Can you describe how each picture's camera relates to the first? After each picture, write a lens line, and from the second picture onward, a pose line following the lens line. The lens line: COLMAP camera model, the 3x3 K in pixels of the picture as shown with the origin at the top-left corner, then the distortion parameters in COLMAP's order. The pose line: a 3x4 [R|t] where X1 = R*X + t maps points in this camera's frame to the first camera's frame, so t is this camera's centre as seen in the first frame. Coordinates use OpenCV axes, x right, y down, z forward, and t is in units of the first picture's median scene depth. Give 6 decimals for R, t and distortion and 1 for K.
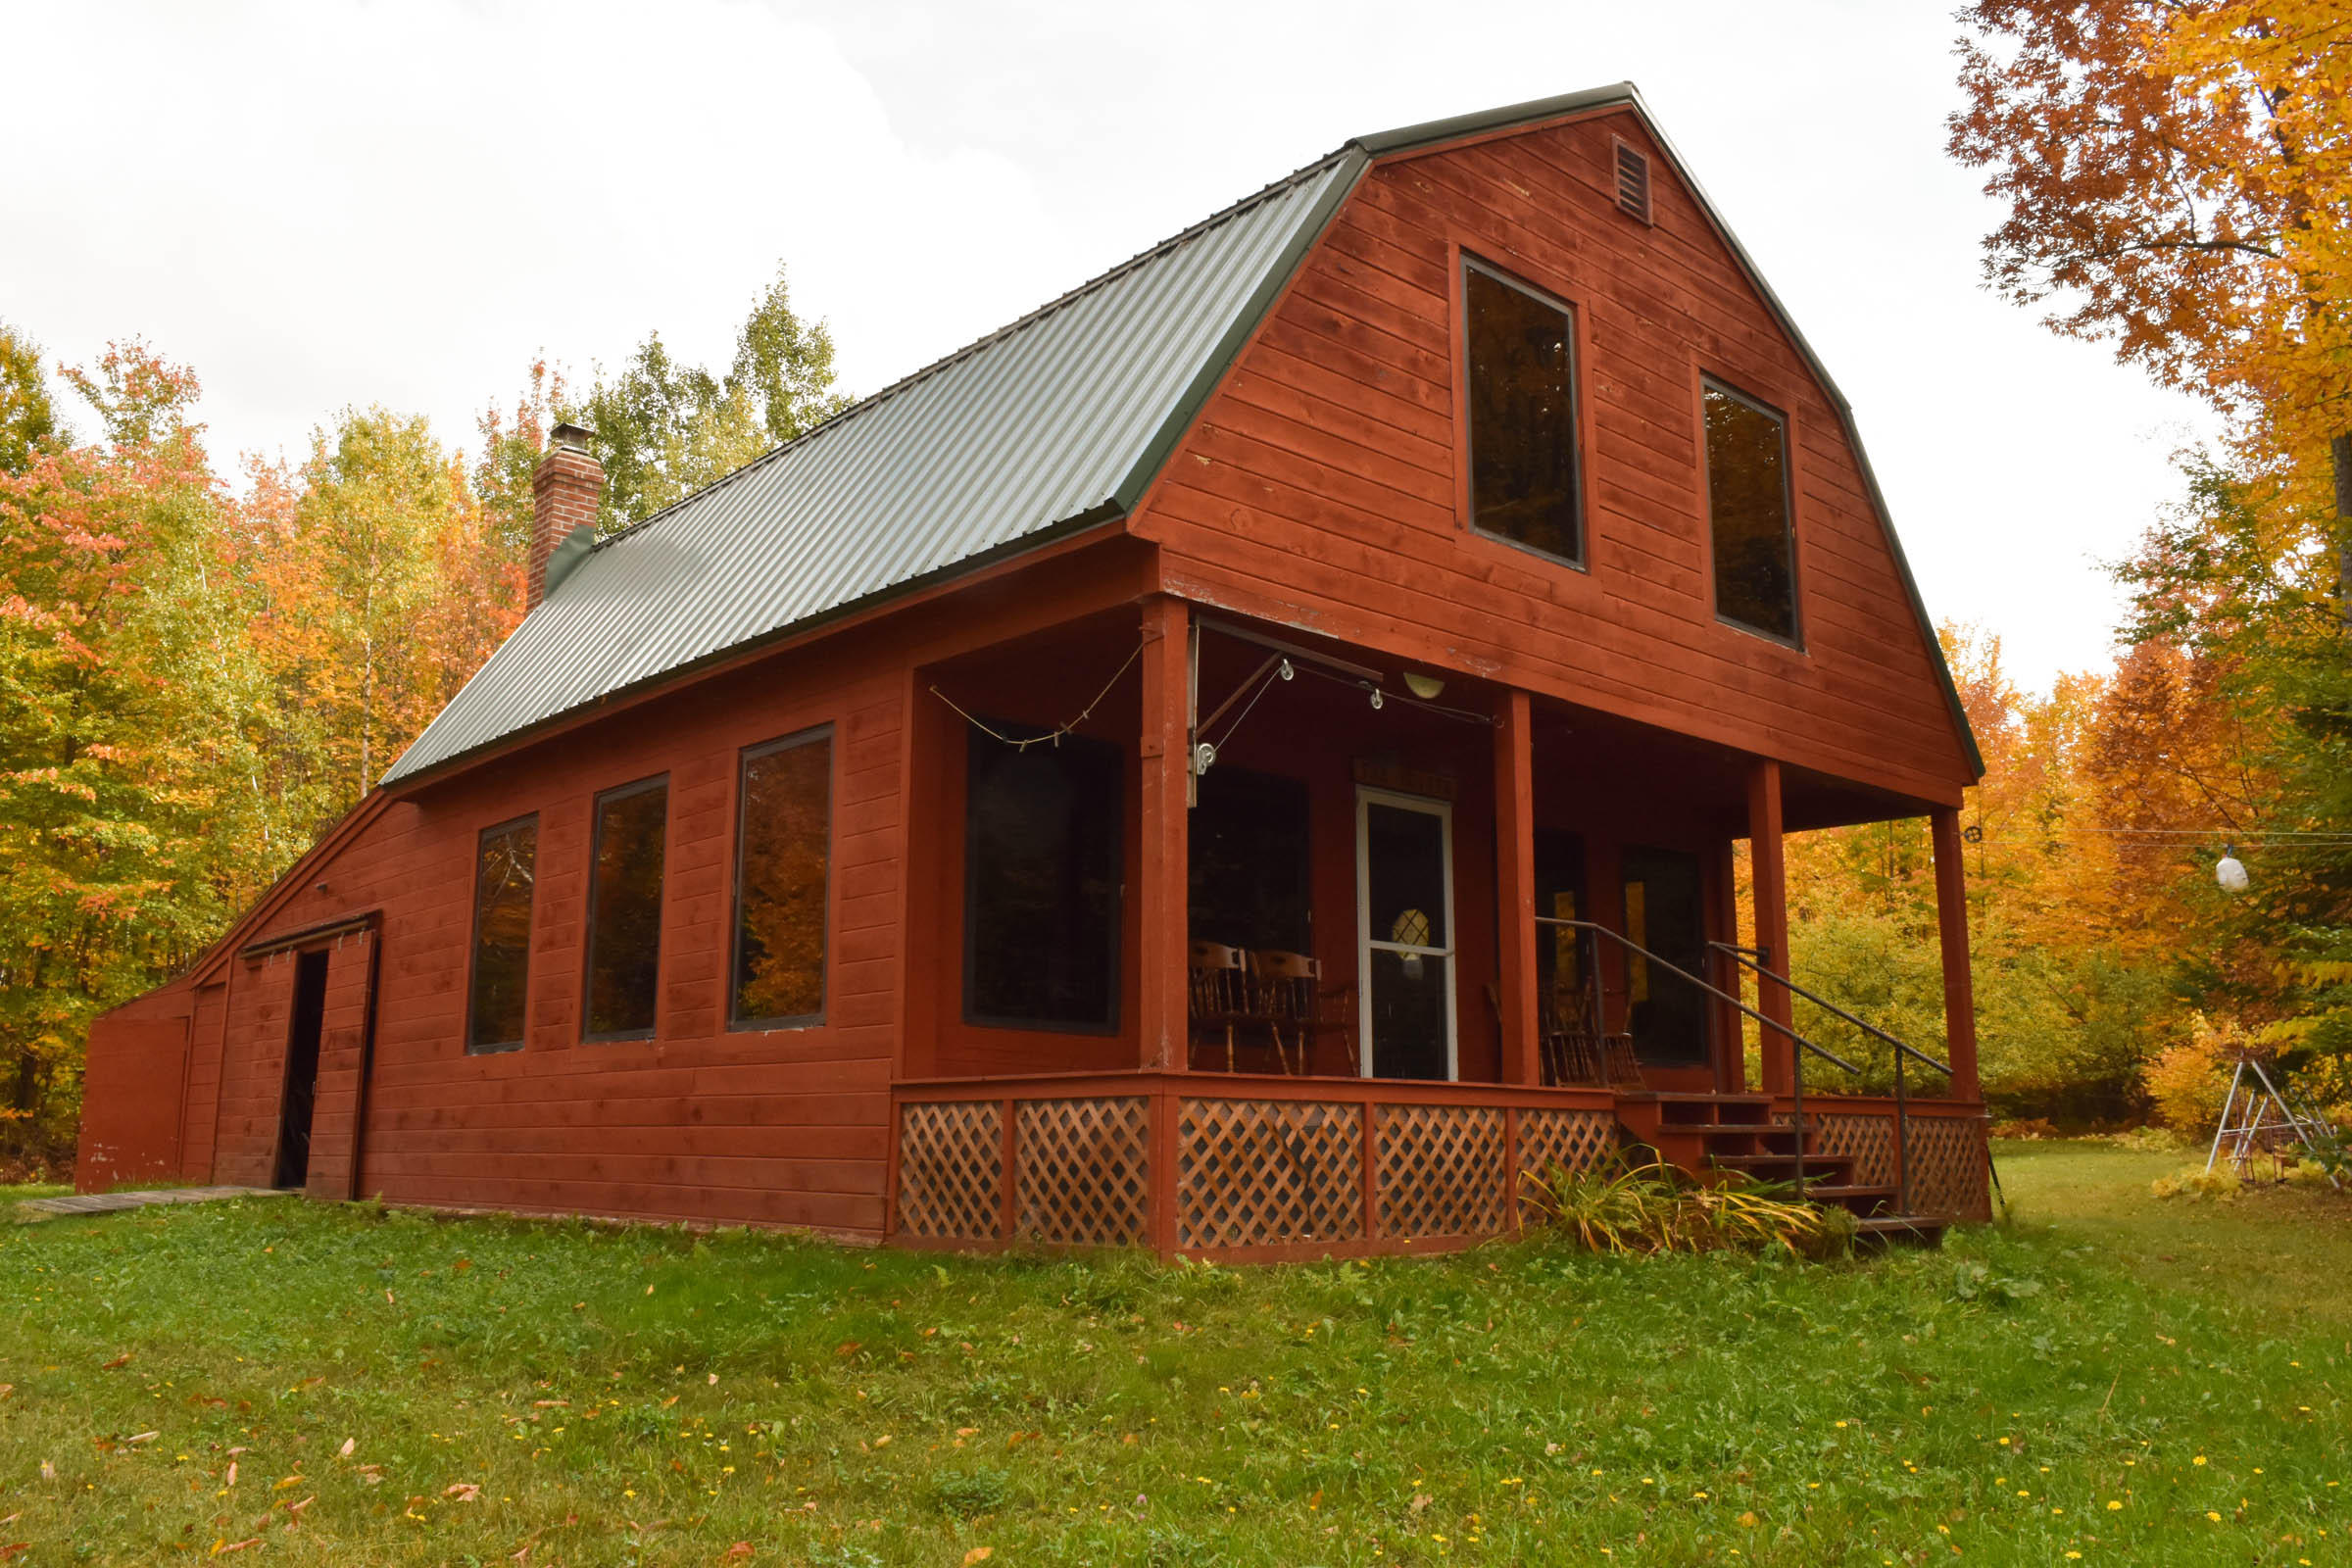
lens RADIAL K [[1849.0, 0, 1171.1], [0, 1849.0, 776.9], [0, 0, 1]] dist [-0.083785, 0.014189]
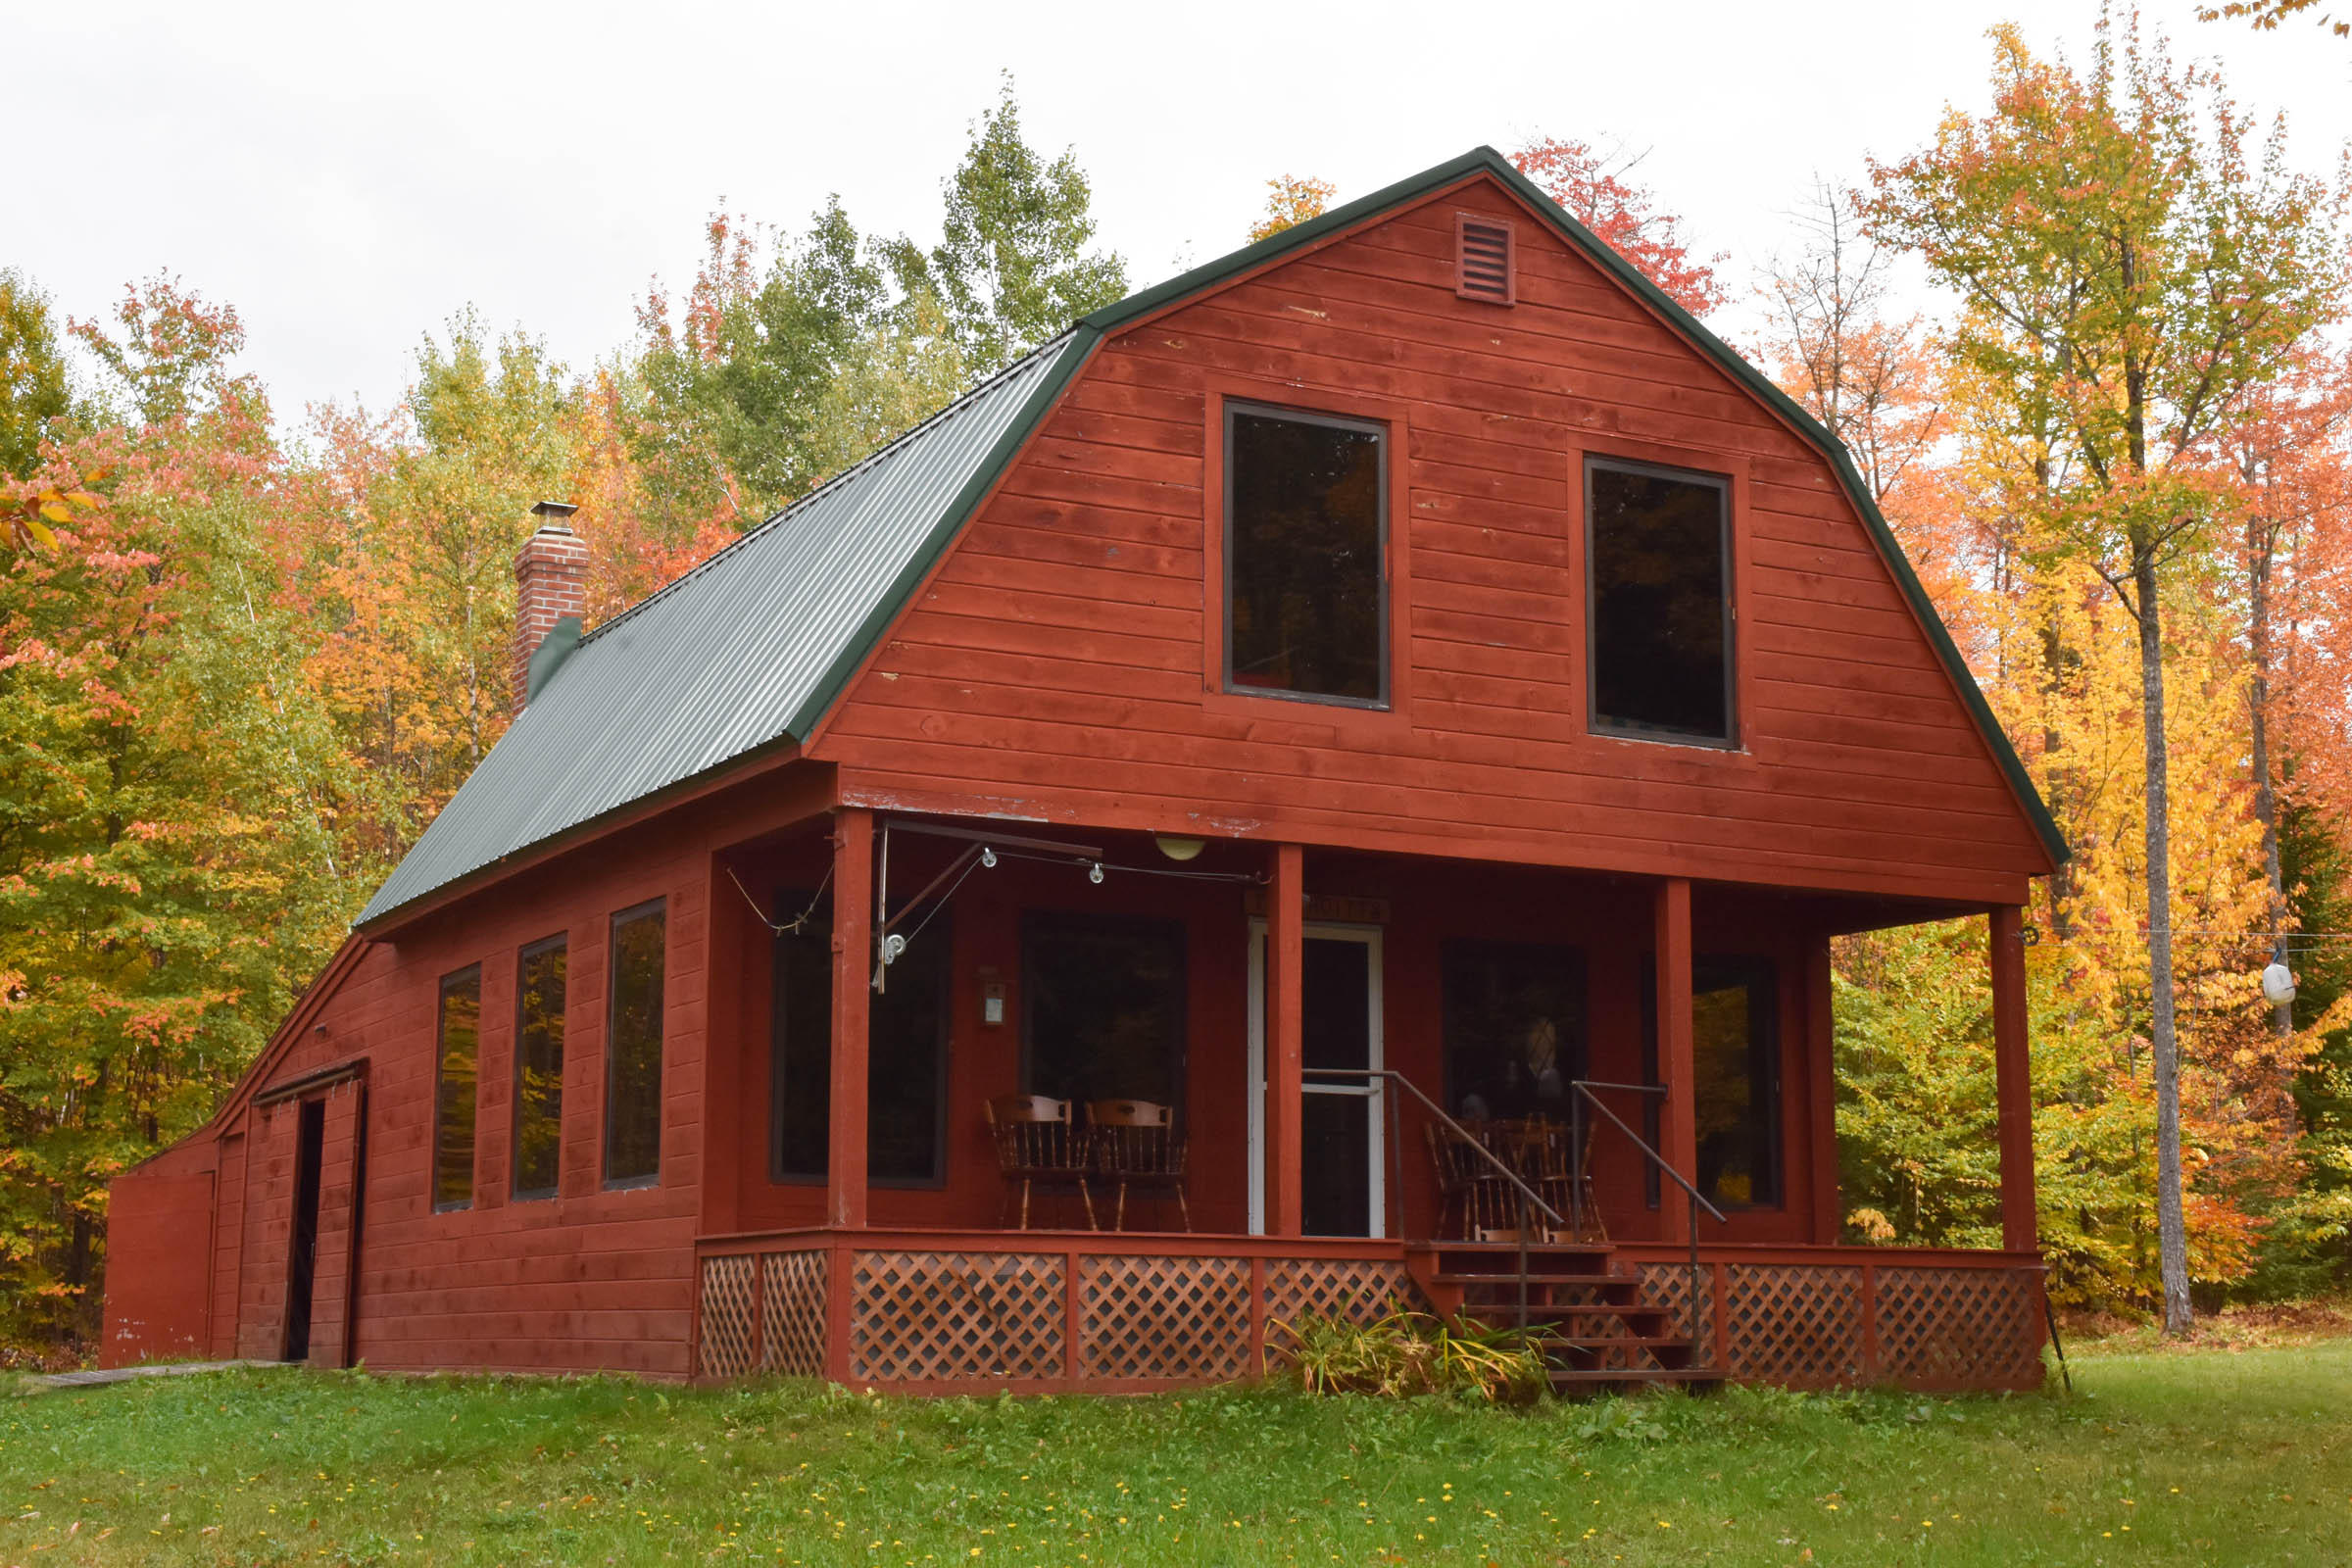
lens RADIAL K [[3158.8, 0, 1181.1], [0, 3158.8, 795.7], [0, 0, 1]] dist [-0.015832, 0.000000]
pose [[0.968055, -0.043520, -0.246933, 0.481185], [0.051140, 0.998390, 0.024529, -0.101940], [0.245468, -0.036374, 0.968722, -0.587307]]
